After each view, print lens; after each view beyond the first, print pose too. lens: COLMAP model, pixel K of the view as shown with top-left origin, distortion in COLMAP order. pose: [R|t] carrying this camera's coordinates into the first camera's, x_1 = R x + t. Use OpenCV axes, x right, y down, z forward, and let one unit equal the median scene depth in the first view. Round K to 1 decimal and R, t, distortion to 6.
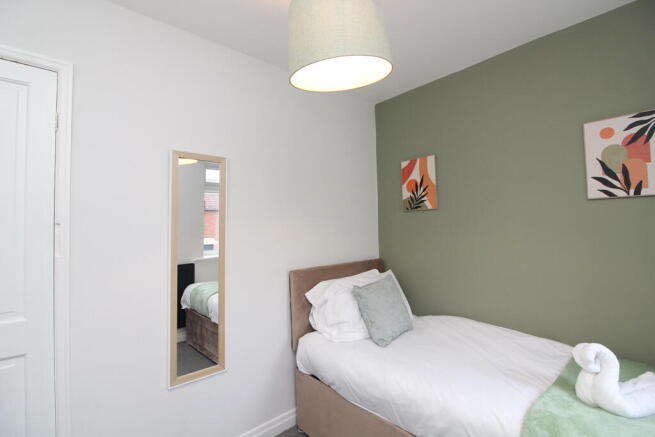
lens RADIAL K [[308.3, 0, 327.5], [0, 308.3, 218.5], [0, 0, 1]] dist [-0.001640, -0.000176]
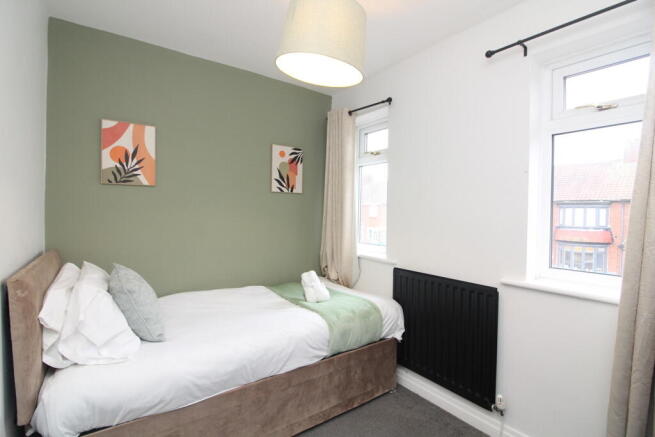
lens RADIAL K [[308.3, 0, 327.5], [0, 308.3, 218.5], [0, 0, 1]] dist [-0.001640, -0.000176]
pose [[0.095997, 0.002828, 0.995378, -0.573973], [-0.039656, 0.999213, 0.000986, 0.050055], [-0.994591, -0.039567, 0.096034, 0.434031]]
